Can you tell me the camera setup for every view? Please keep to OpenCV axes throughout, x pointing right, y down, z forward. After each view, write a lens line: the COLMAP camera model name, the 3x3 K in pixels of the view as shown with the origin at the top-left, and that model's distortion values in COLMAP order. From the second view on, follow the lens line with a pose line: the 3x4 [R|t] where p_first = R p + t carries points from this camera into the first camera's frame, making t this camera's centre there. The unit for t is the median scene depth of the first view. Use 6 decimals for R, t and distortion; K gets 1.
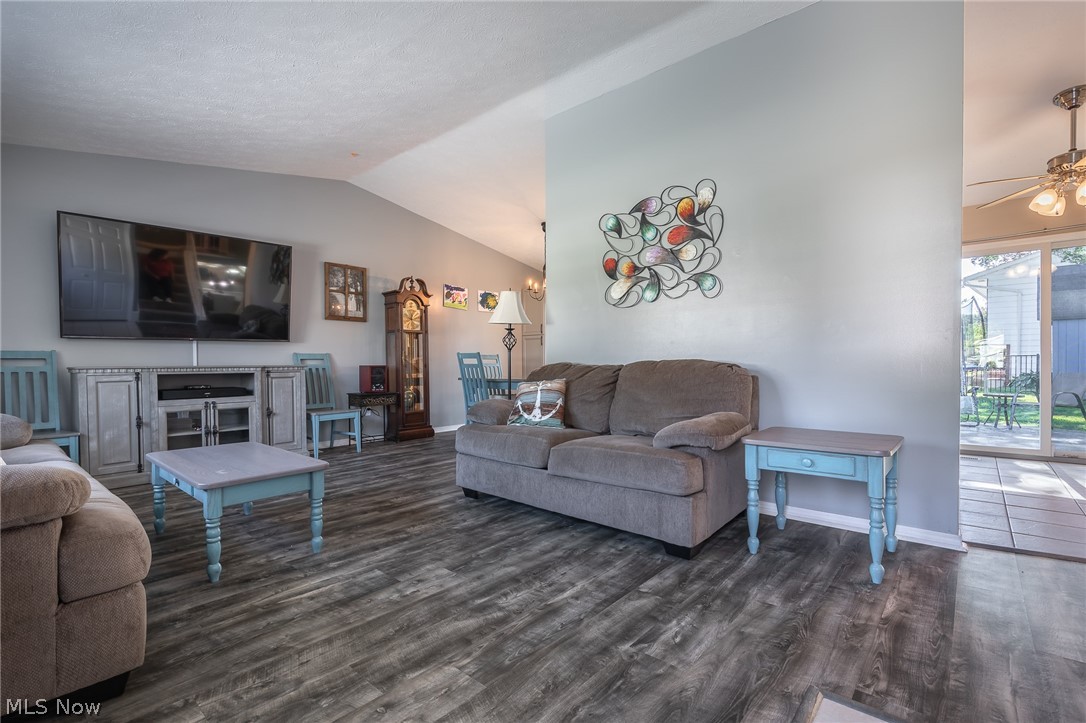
lens RADIAL K [[490.6, 0, 548.0], [0, 490.6, 377.0], [0, 0, 1]] dist [0.011804, -0.004259]
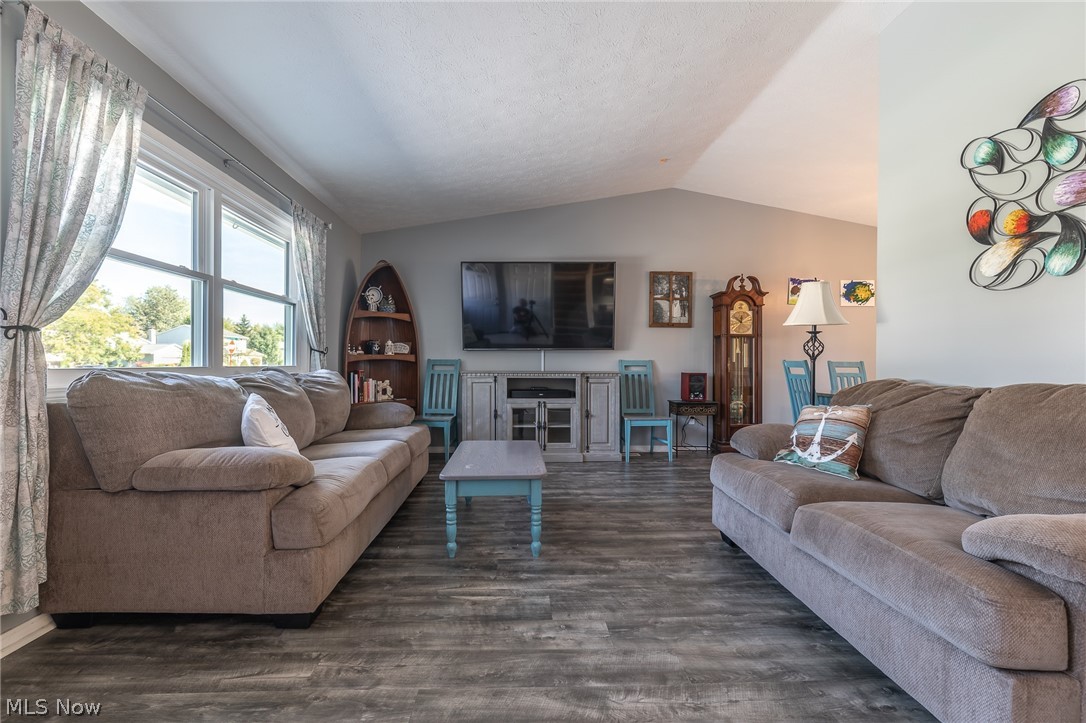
lens RADIAL K [[490.6, 0, 542.8], [0, 490.6, 366.5], [0, 0, 1]] dist [0.011804, -0.004259]
pose [[0.692898, 0.015112, -0.720877, 0.217059], [-0.031964, 0.999441, -0.009772, -0.028826], [0.720327, 0.029813, 0.692994, 0.215678]]
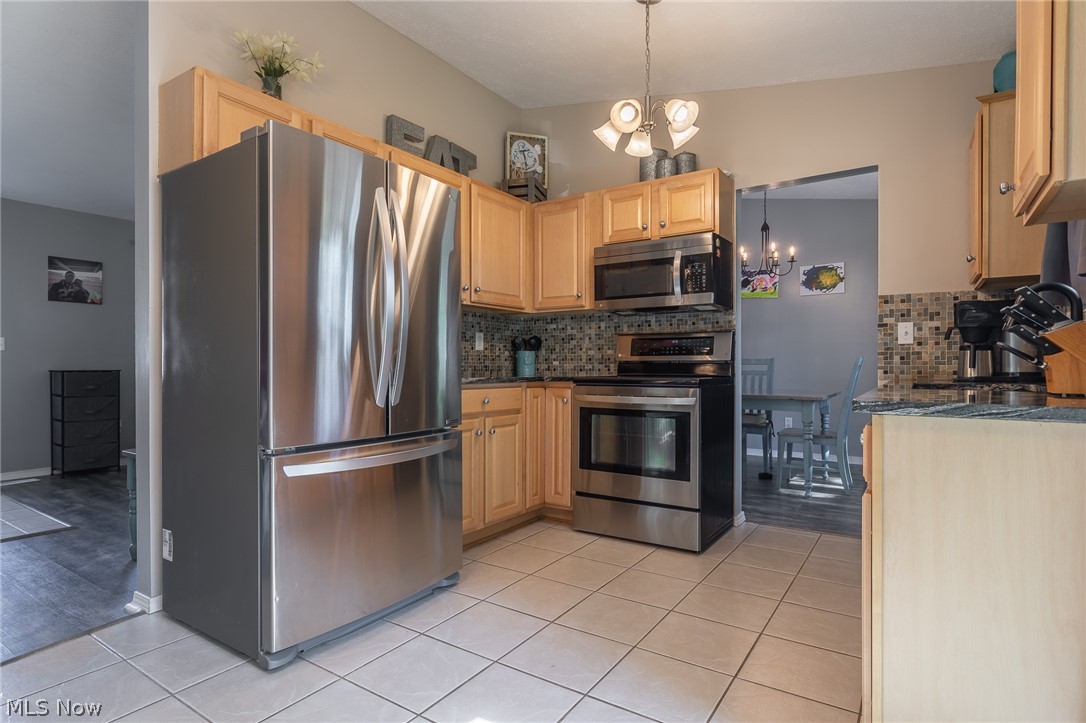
lens RADIAL K [[569.7, 0, 555.5], [0, 569.7, 366.4], [0, 0, 1]] dist [0.007943, 0.000477]
pose [[0.121875, 0.012018, -0.992473, 1.392321], [-0.025225, 0.999641, 0.009007, -0.061967], [0.992225, 0.023938, 0.122135, 1.163141]]
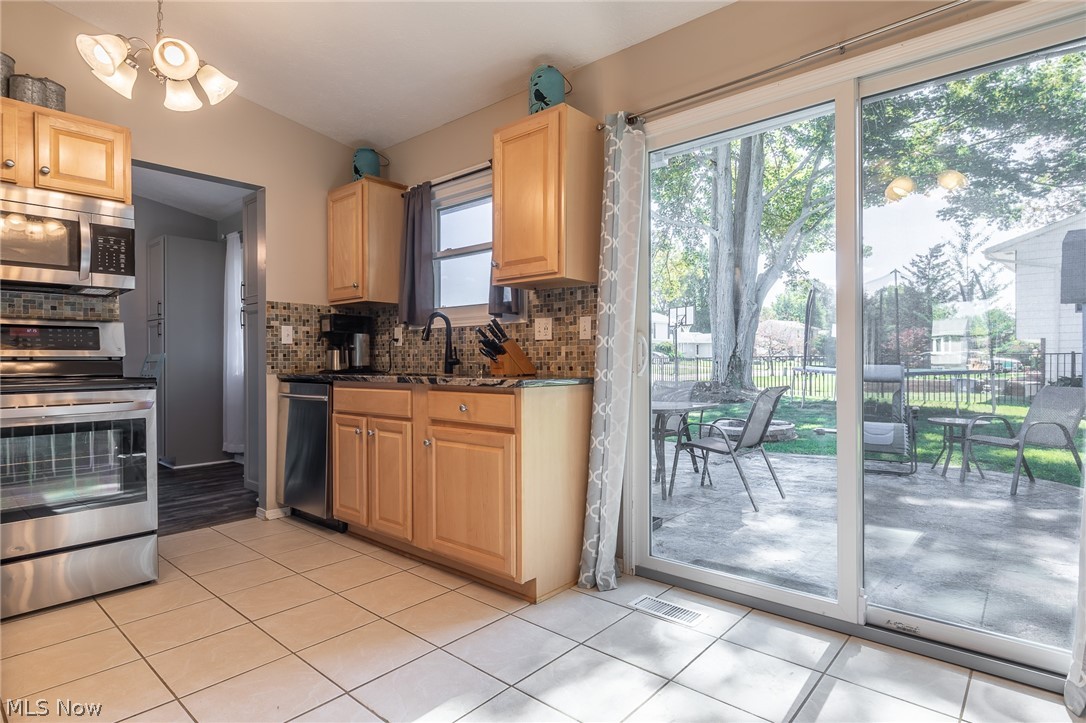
lens RADIAL K [[569.7, 0, 531.5], [0, 569.7, 362.4], [0, 0, 1]] dist [0.007943, 0.000477]
pose [[0.999485, 0.004205, -0.031806, 1.051991], [-0.004815, 0.999805, -0.019143, -0.048252], [0.031719, 0.019286, 0.999311, 0.727447]]
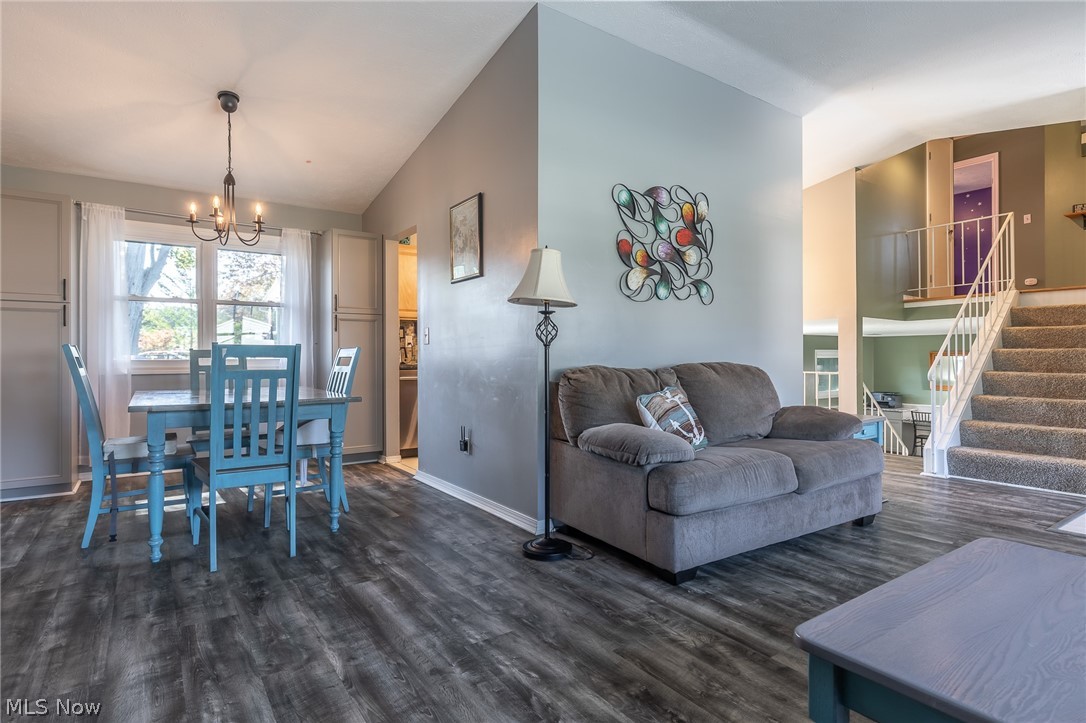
lens RADIAL K [[569.7, 0, 553.4], [0, 569.7, 353.1], [0, 0, 1]] dist [0.007943, 0.000477]
pose [[0.229633, 0.015165, 0.973159, -0.923659], [0.026656, 0.999406, -0.021864, -0.036014], [-0.972912, 0.030961, 0.229092, 1.006292]]
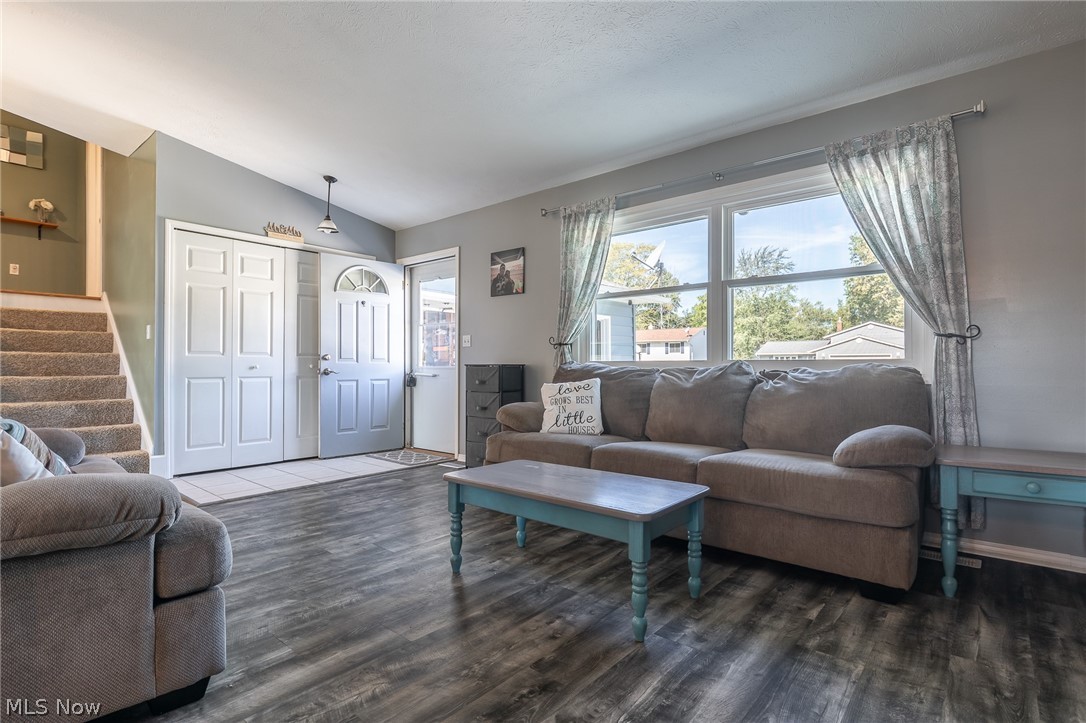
lens RADIAL K [[536.5, 0, 555.3], [0, 536.5, 359.2], [0, 0, 1]] dist [-0.022842, -0.000555]
pose [[-0.999758, 0.007360, -0.020733, -0.465135], [0.007025, 0.999845, 0.016171, -0.039886], [0.020849, 0.016021, -0.999654, 1.483512]]
